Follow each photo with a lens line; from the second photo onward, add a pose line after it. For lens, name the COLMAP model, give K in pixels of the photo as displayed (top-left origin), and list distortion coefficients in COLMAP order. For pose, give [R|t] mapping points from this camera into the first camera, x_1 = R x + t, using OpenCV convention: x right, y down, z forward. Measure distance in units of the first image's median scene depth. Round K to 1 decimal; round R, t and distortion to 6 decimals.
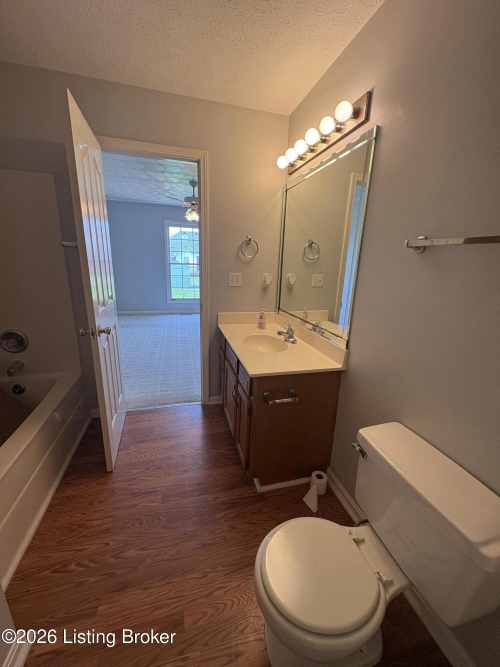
lens RADIAL K [[265.9, 0, 247.5], [0, 265.9, 332.6], [0, 0, 1]] dist [-0.002063, 0.001093]
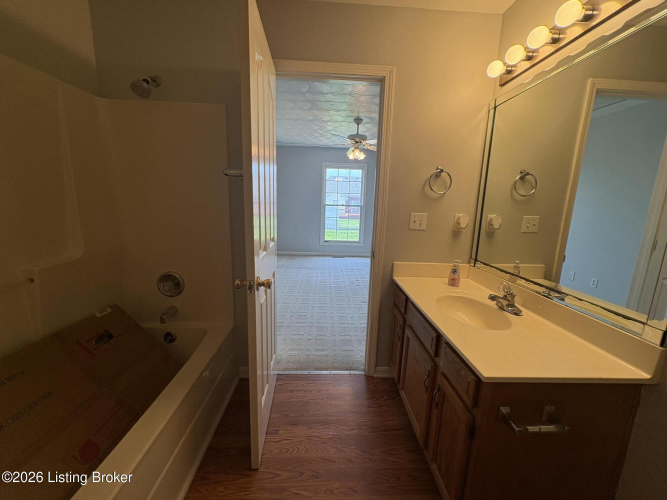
lens RADIAL K [[265.9, 0, 331.9], [0, 265.9, 249.2], [0, 0, 1]] dist [-0.002063, 0.001093]
pose [[0.973947, 0.037478, -0.223659, -0.126086], [-0.058394, 0.994438, -0.087650, -0.035153], [0.219130, 0.098427, 0.970718, 0.200911]]
